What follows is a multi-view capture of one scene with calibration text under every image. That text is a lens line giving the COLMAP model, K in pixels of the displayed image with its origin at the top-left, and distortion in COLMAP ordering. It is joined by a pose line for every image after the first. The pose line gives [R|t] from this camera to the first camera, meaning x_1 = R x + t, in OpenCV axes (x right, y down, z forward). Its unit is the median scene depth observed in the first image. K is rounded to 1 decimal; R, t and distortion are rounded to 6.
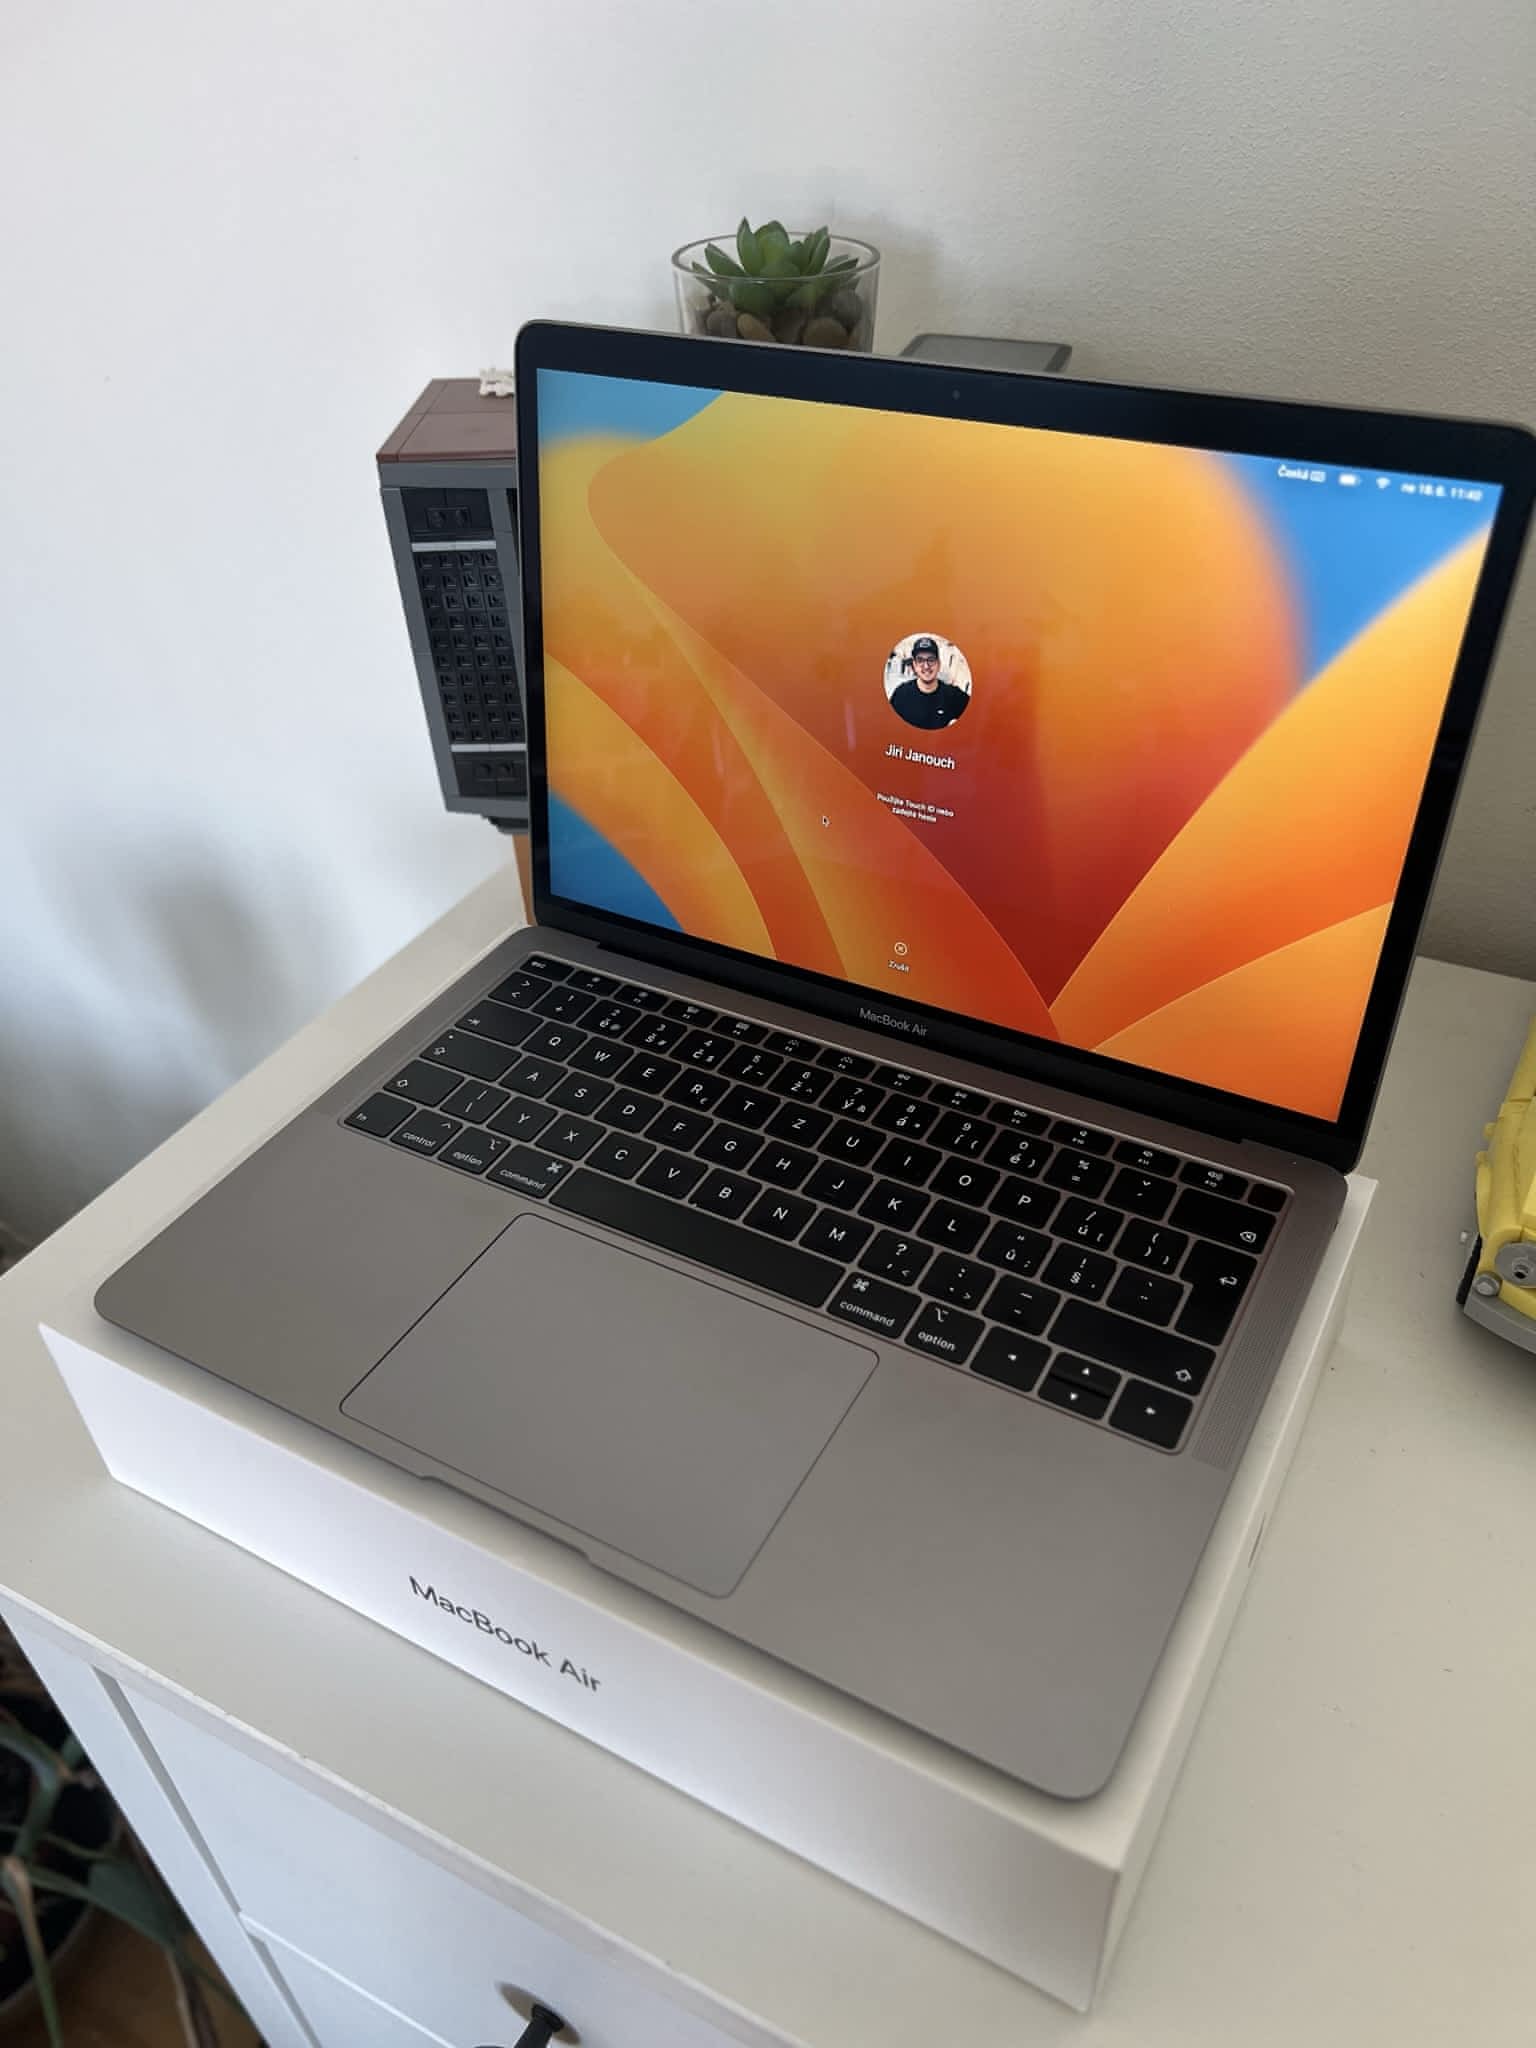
lens RADIAL K [[1551.9, 0, 768.0], [0, 1551.9, 1024.0], [0, 0, 1]] dist [0.115141, -0.001066]
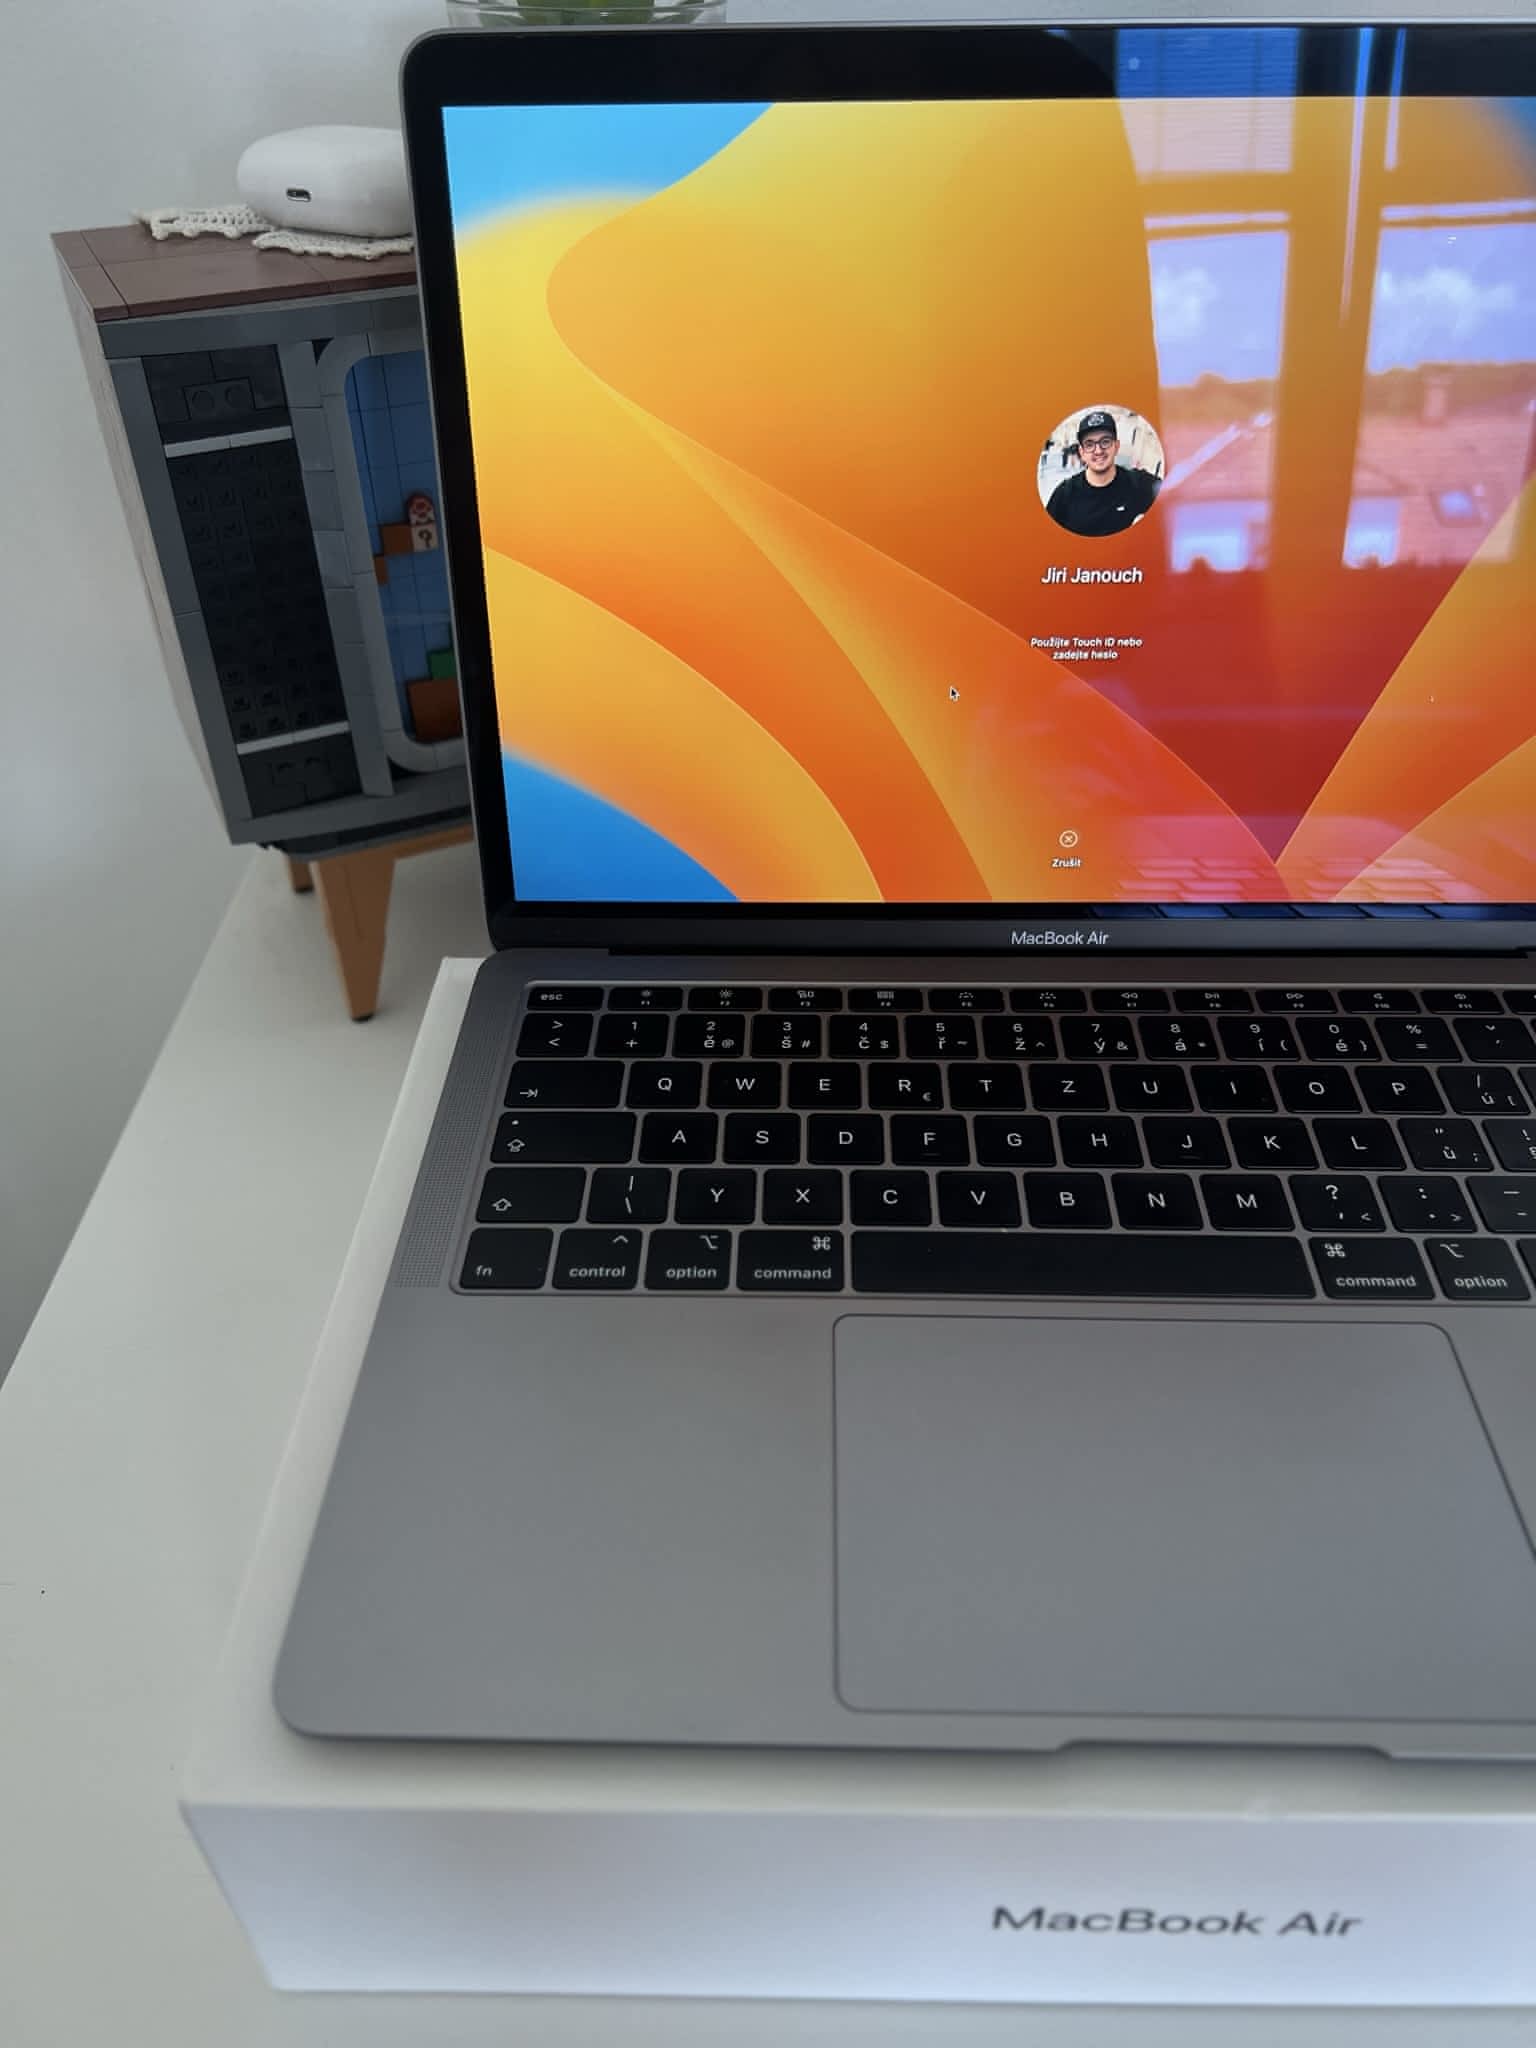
lens RADIAL K [[1630.1, 0, 768.8], [0, 1630.1, 986.3], [0, 0, 1]] dist [0.067585, -0.068916]
pose [[0.881288, -0.253722, 0.398694, -0.411708], [0.268433, 0.963100, 0.019547, -0.035967], [-0.388942, 0.089796, 0.916876, 0.343976]]
